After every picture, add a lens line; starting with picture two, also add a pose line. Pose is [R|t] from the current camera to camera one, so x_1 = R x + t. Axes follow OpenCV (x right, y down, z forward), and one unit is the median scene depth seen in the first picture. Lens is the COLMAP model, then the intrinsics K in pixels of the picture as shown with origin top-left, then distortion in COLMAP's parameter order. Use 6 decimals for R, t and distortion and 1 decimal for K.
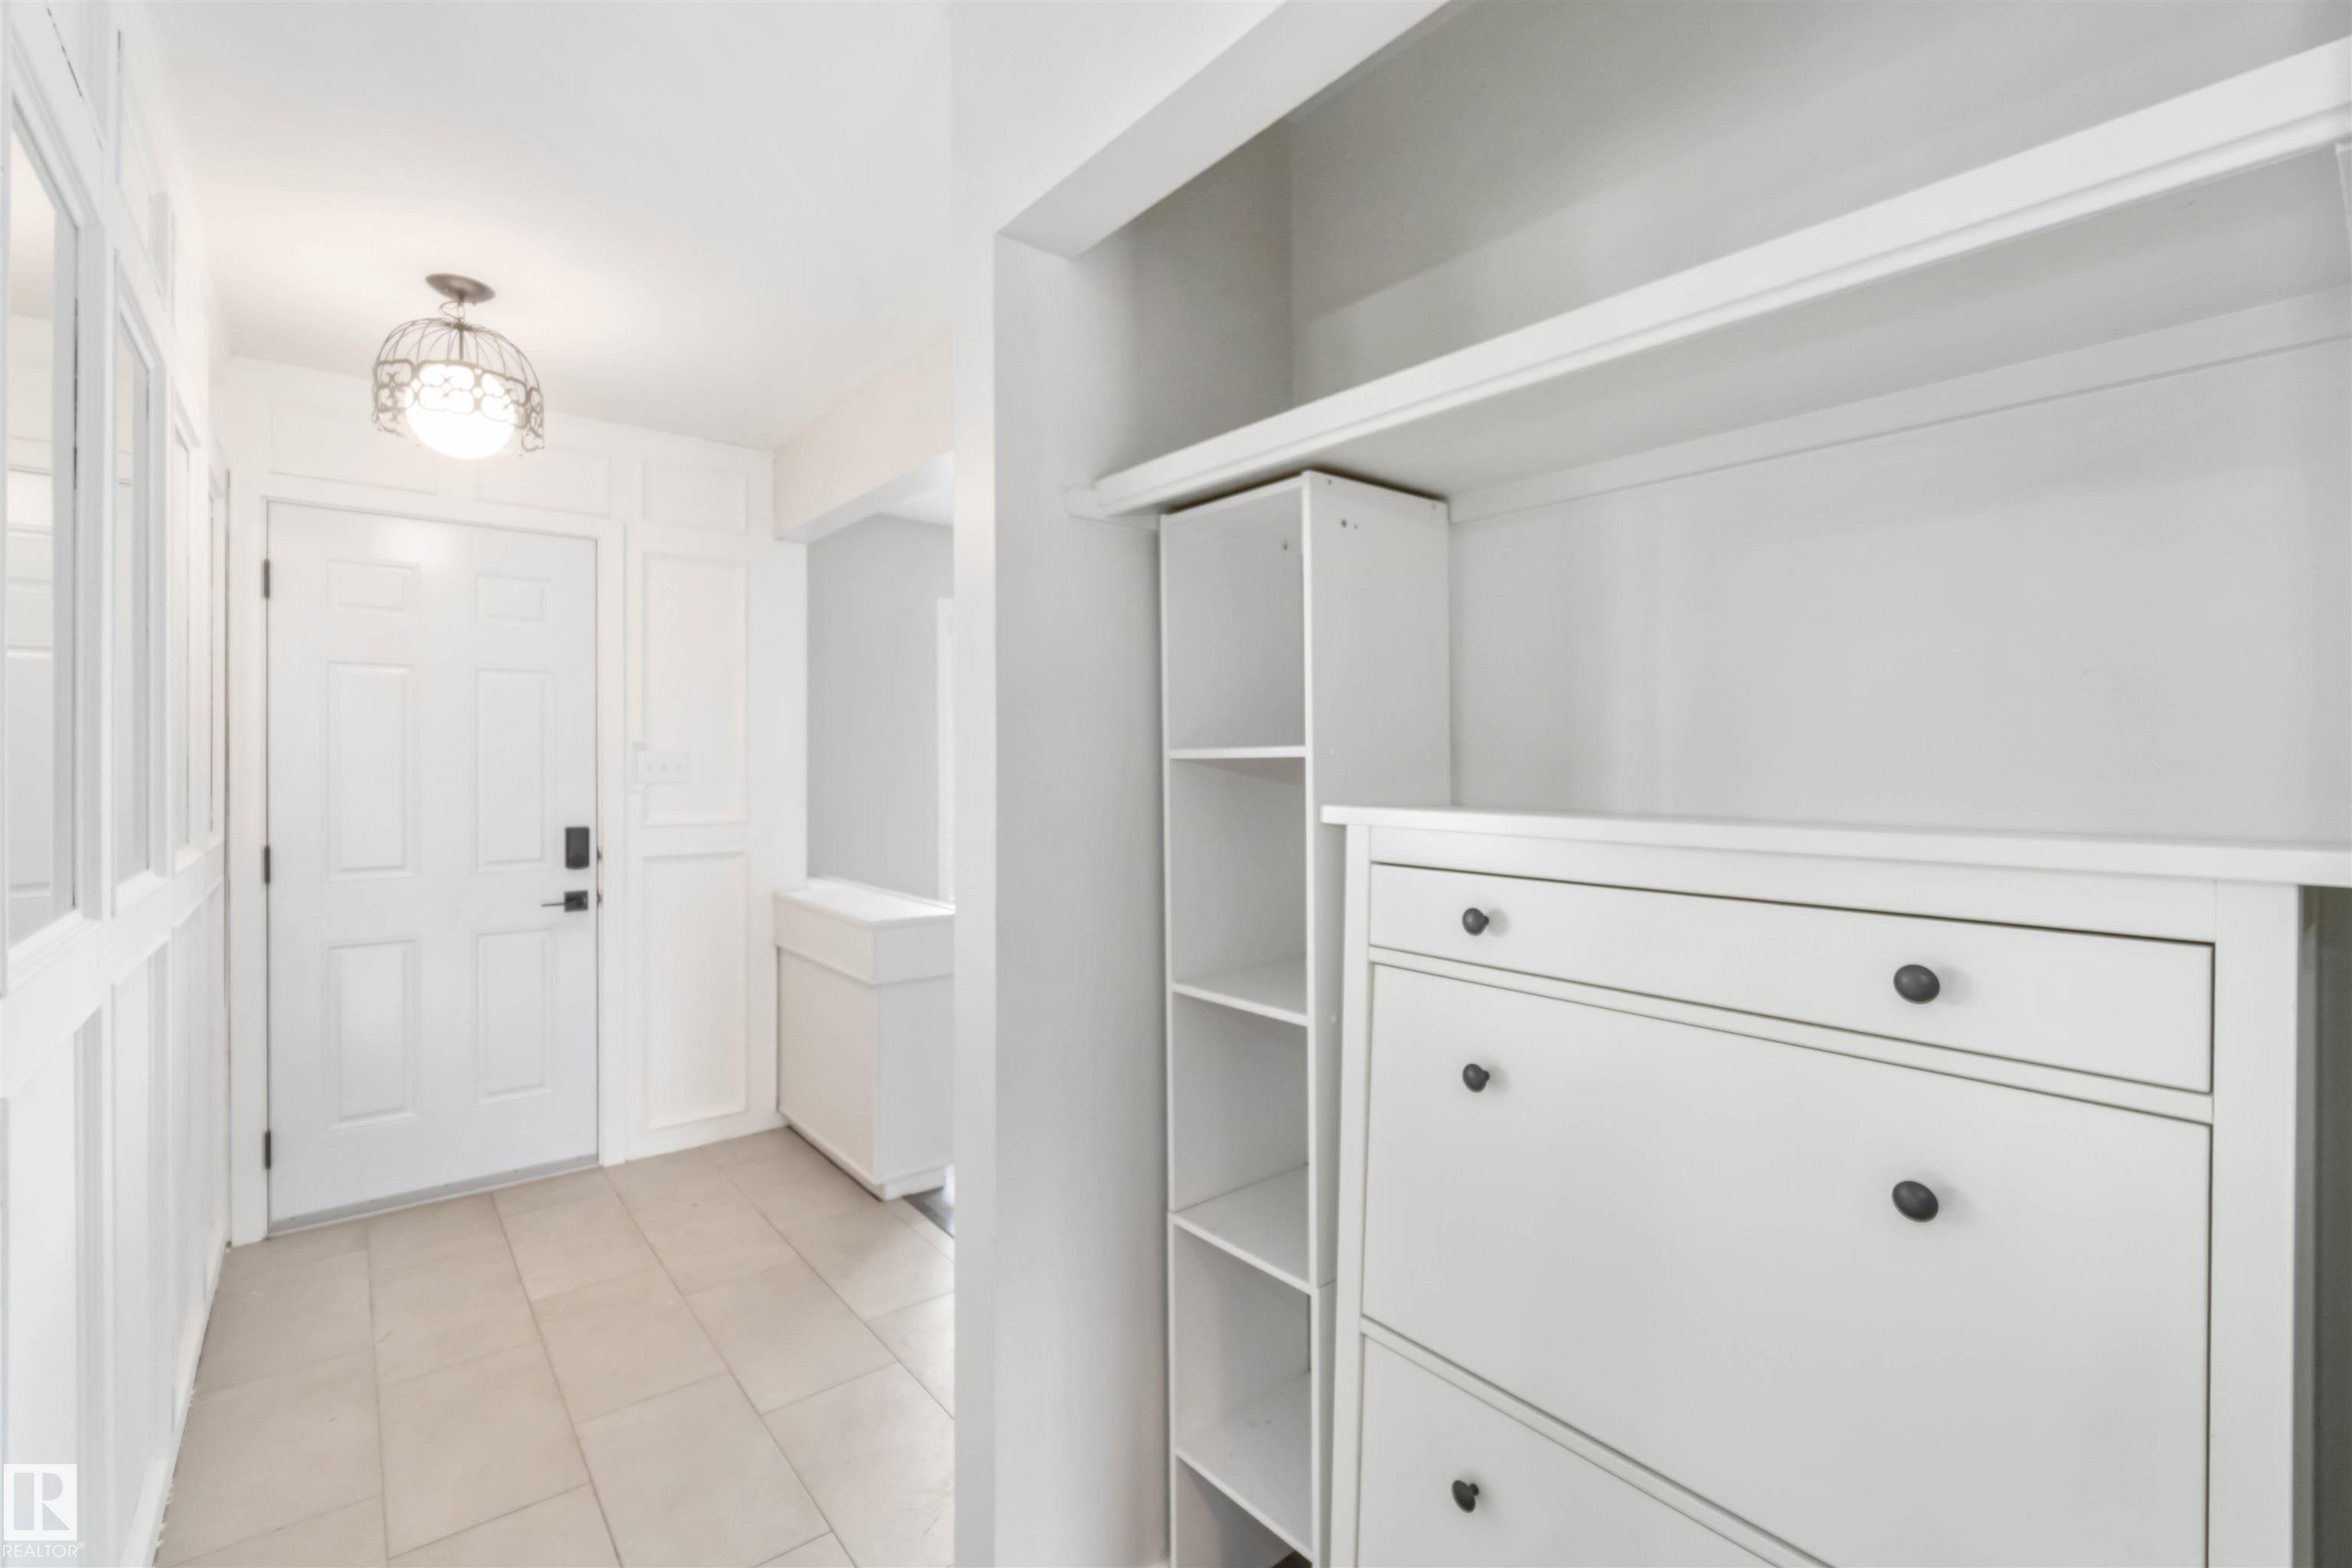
lens RADIAL K [[1025.2, 0, 1169.1], [0, 1025.2, 763.9], [0, 0, 1]] dist [-0.004873, 0.000677]
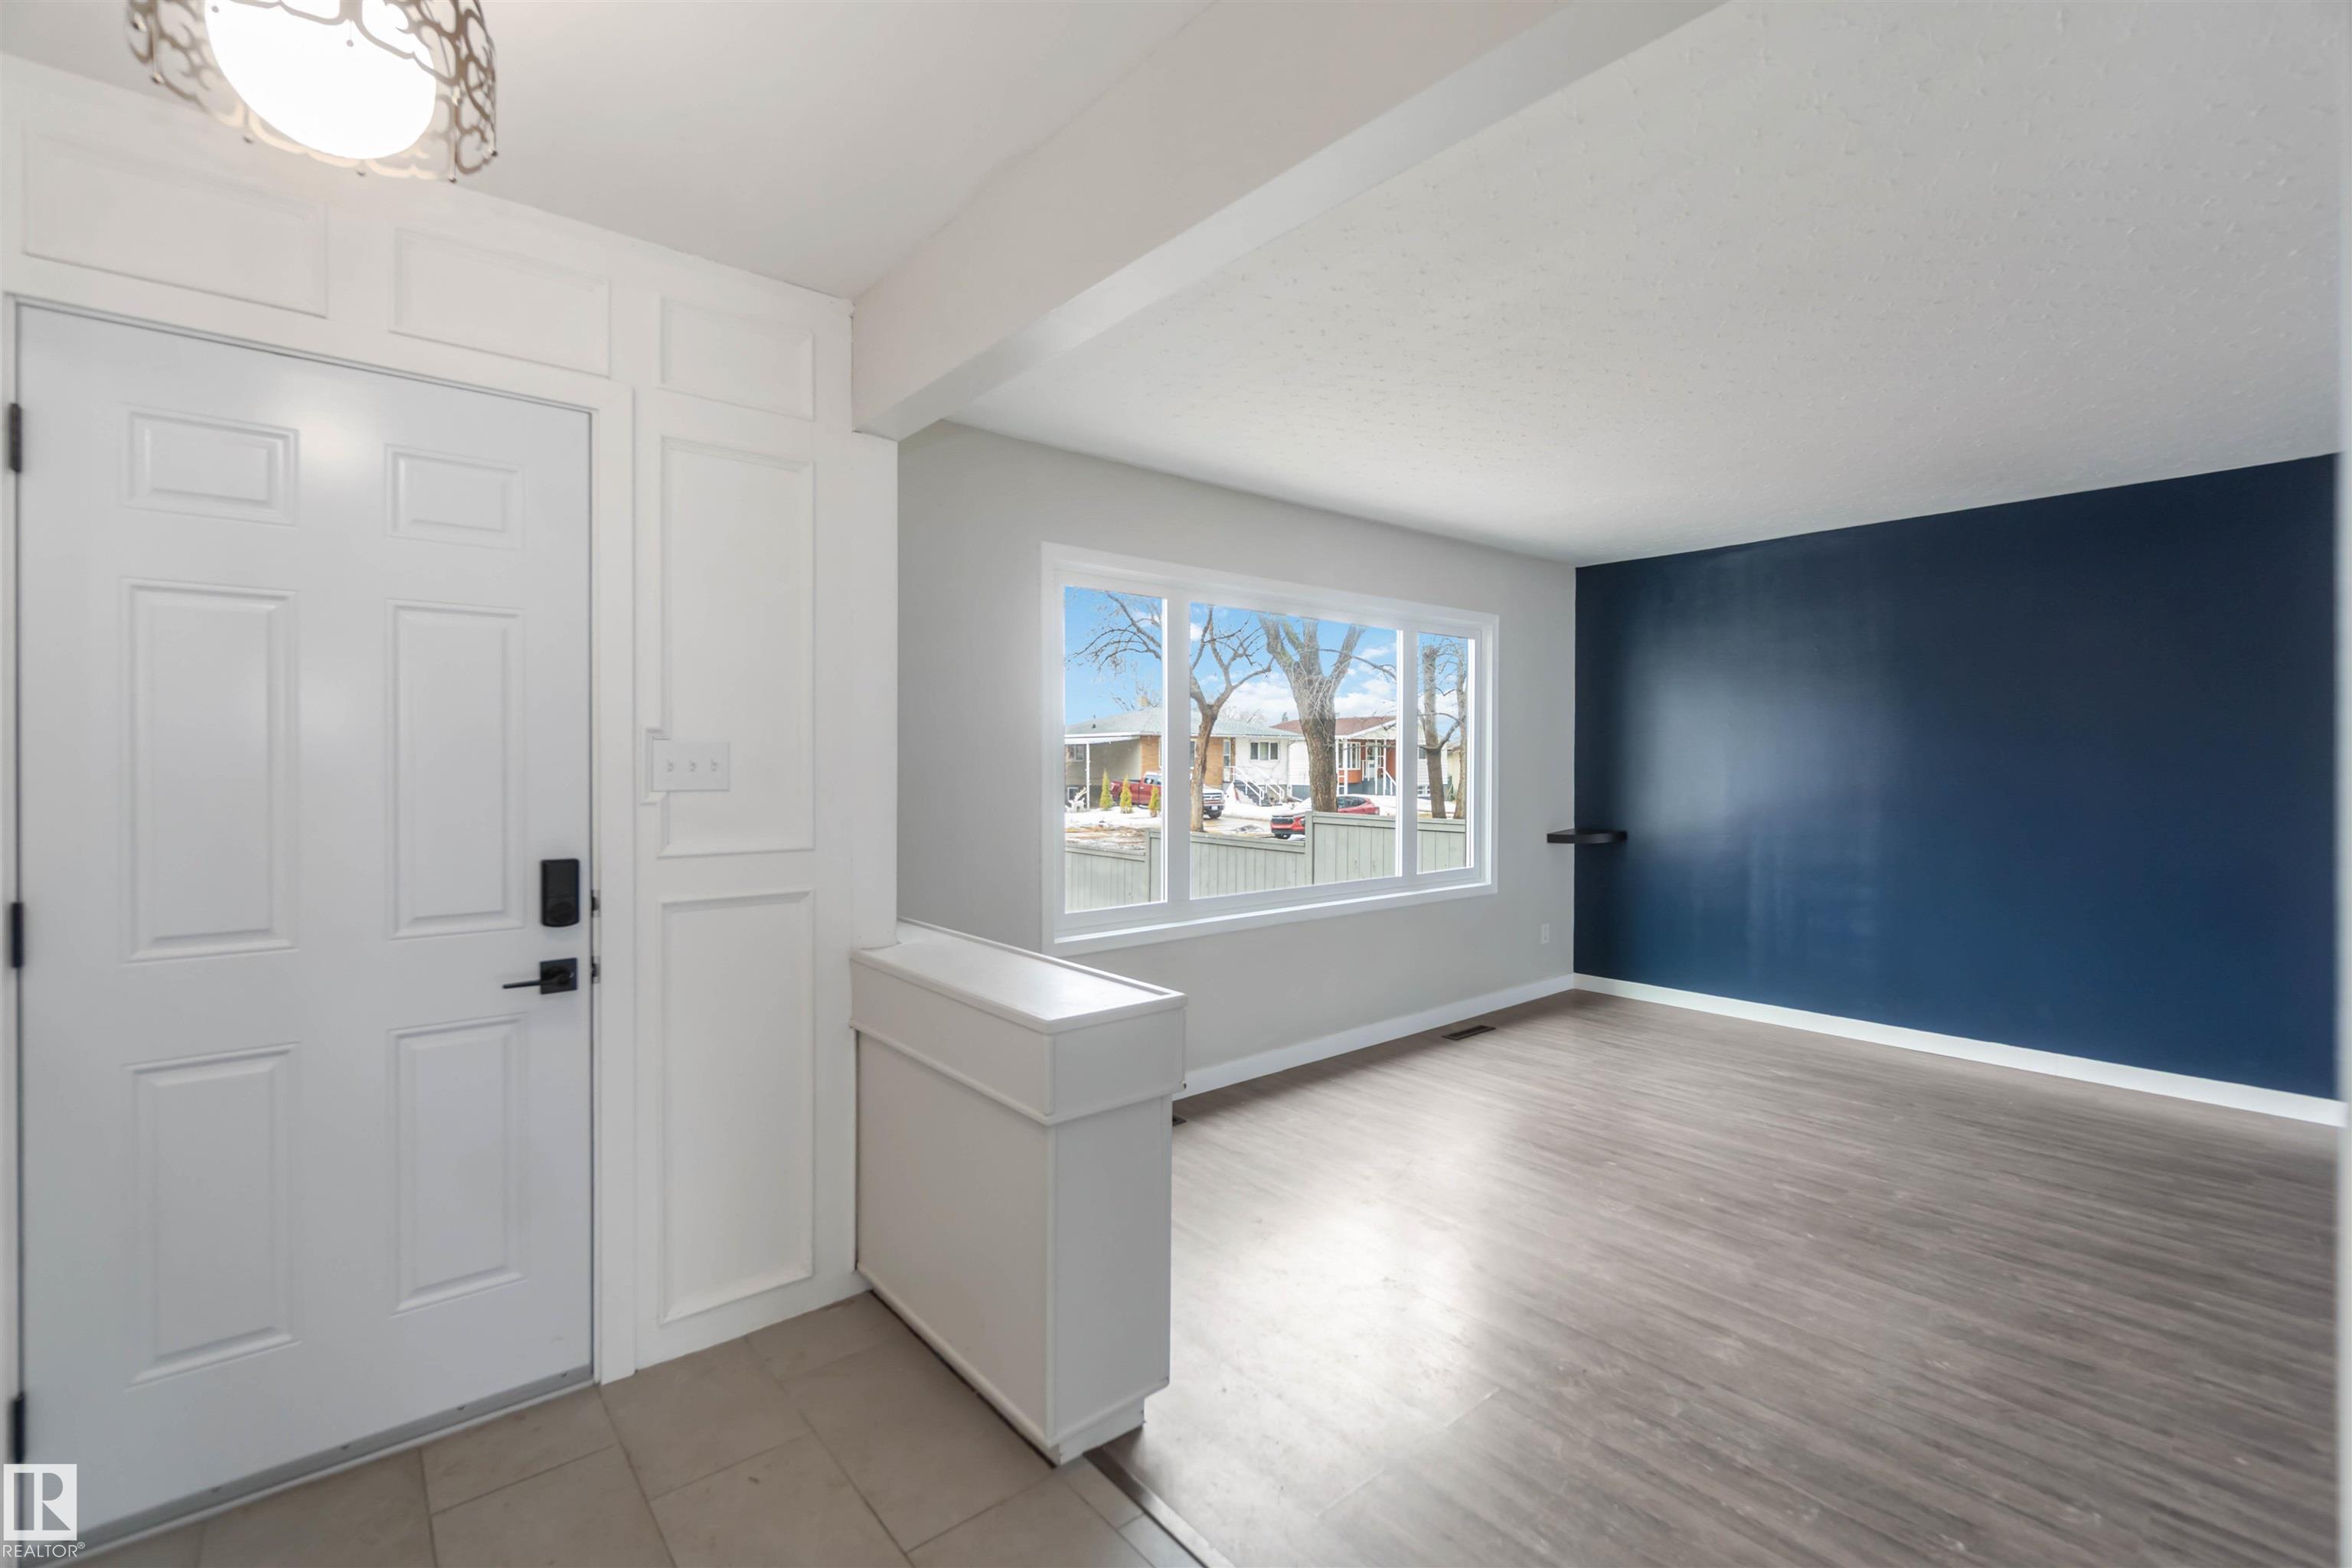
lens RADIAL K [[1019.4, 0, 1164.5], [0, 1019.4, 776.1], [0, 0, 1]] dist [-0.001051, 0.000497]
pose [[0.999901, 0.005765, 0.012866, -0.227036], [-0.005918, 0.999912, 0.011873, -0.000461], [-0.012797, -0.011948, 0.999847, 0.389998]]
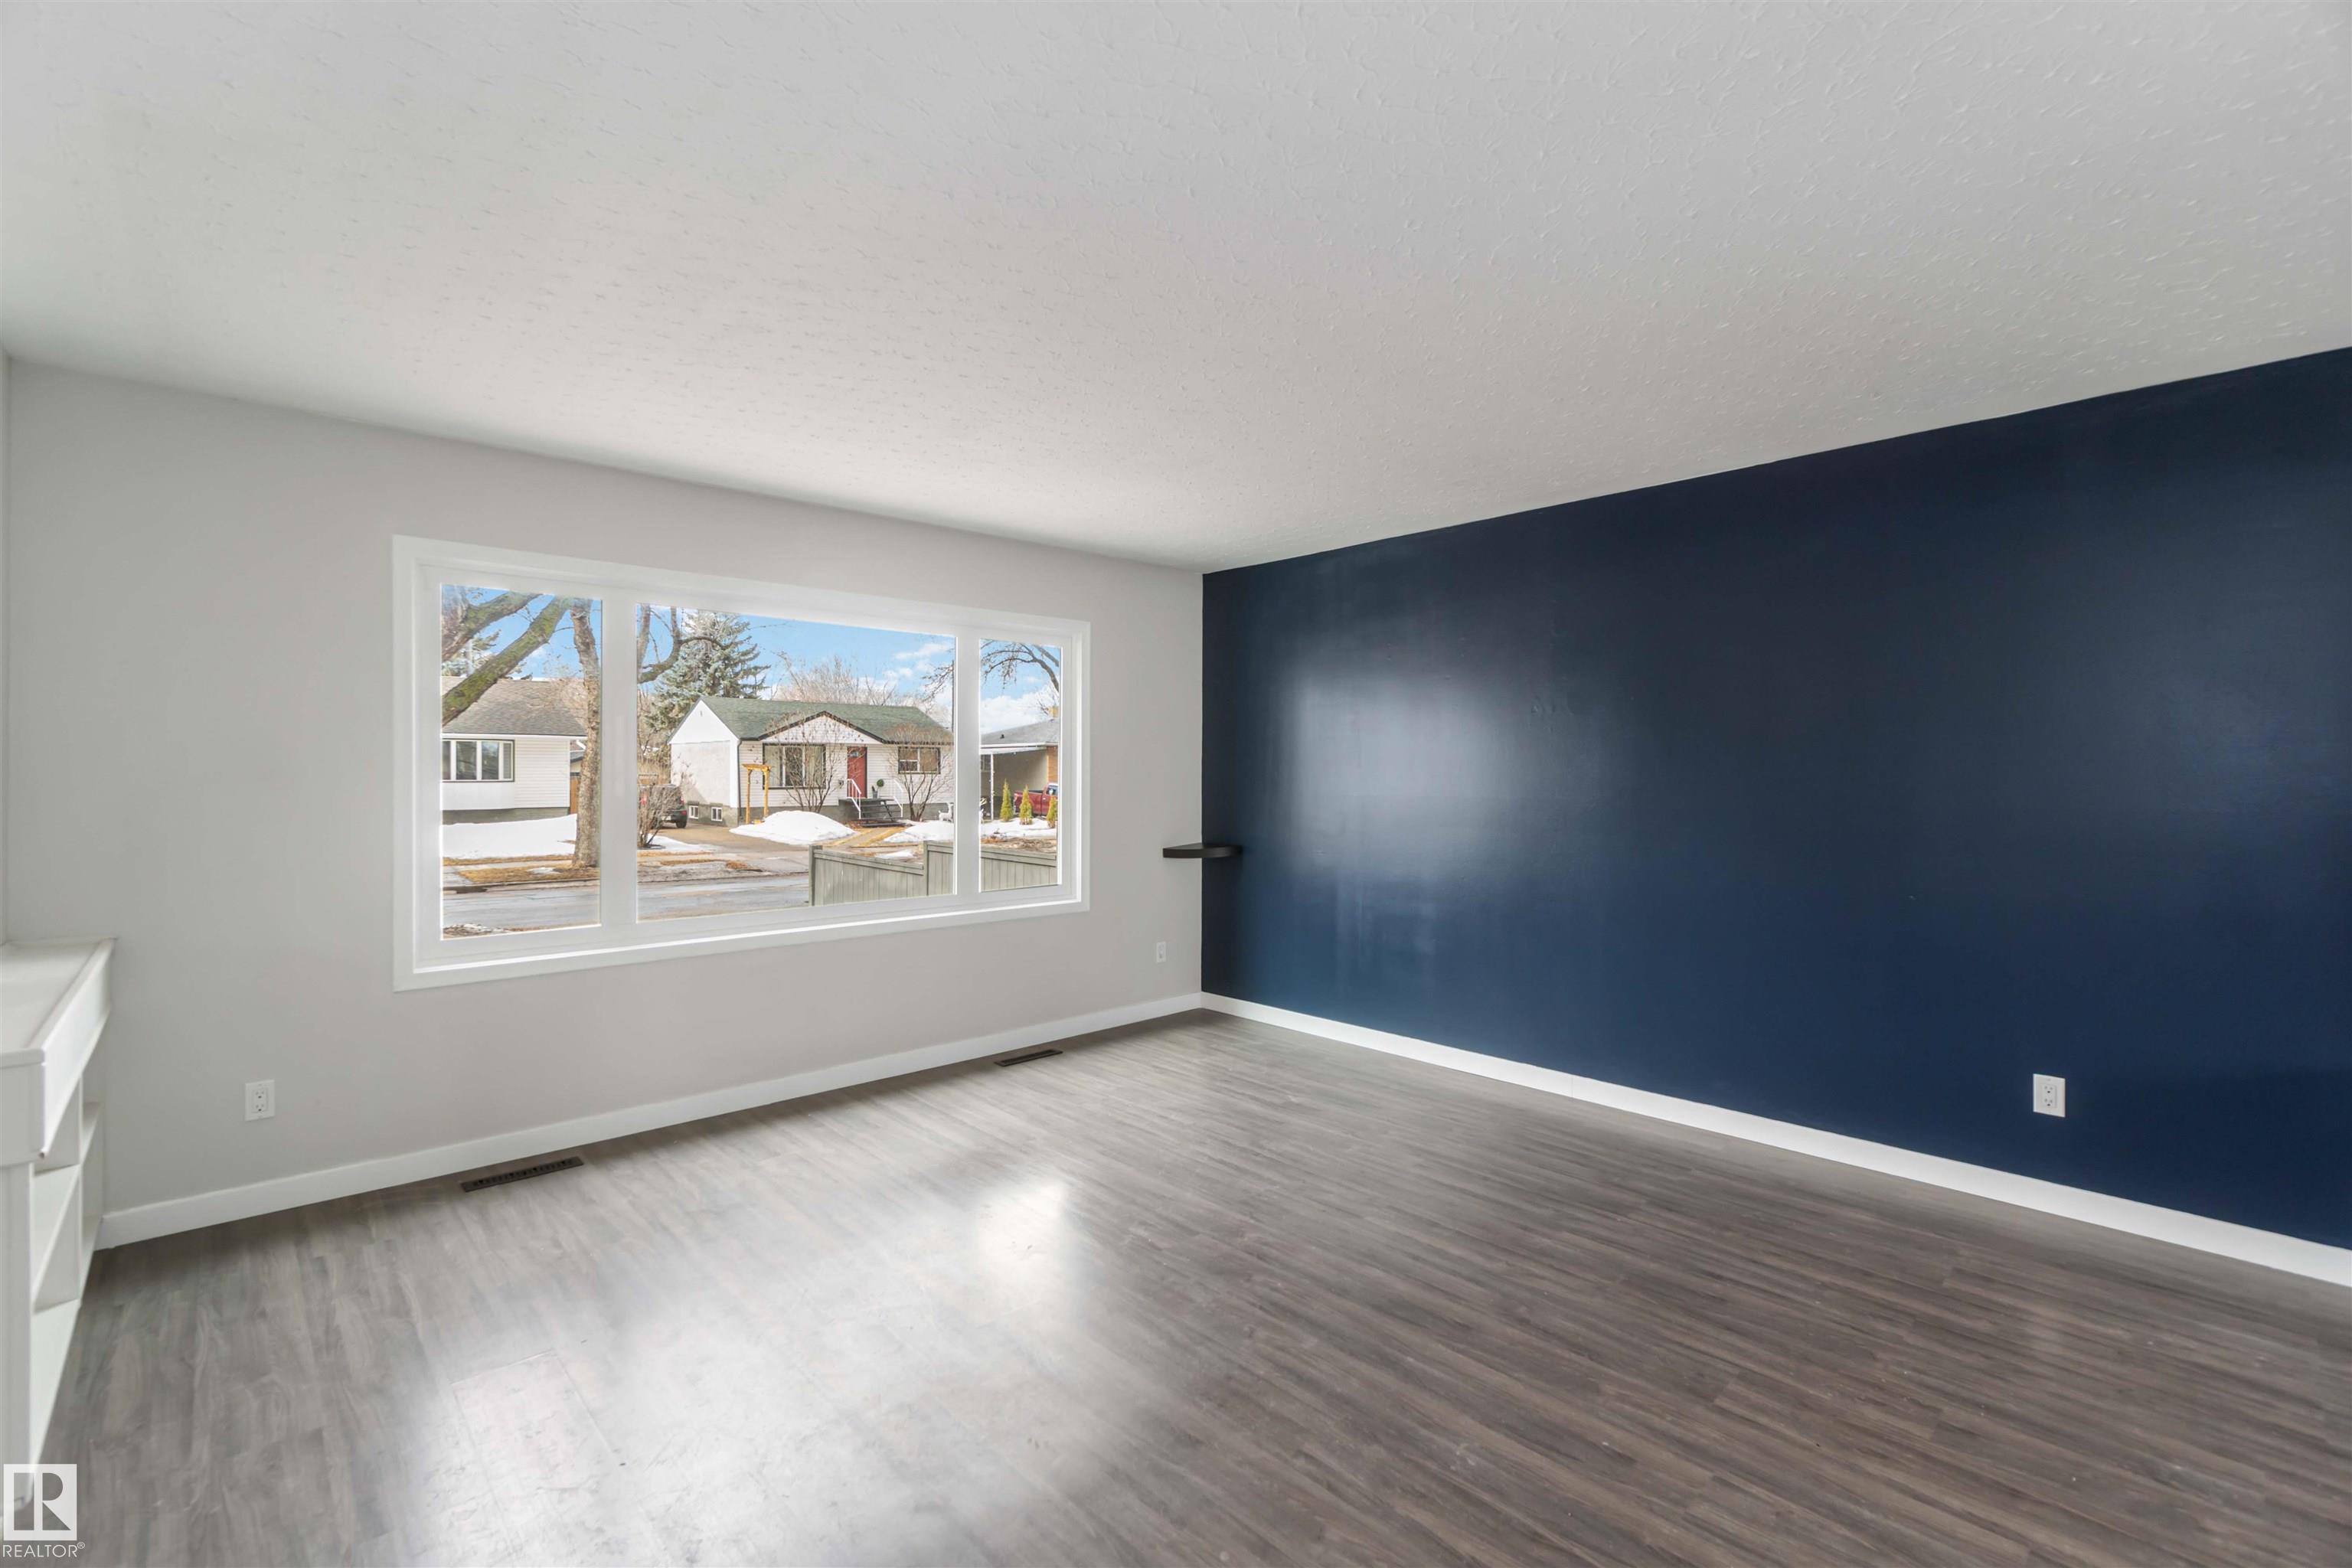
lens RADIAL K [[1019.4, 0, 1164.5], [0, 1019.4, 776.1], [0, 0, 1]] dist [-0.001051, 0.000497]
pose [[0.997904, 0.006057, 0.064425, 0.388553], [-0.006163, 0.999980, 0.001447, -0.007015], [-0.064415, -0.001841, 0.997922, 0.447075]]
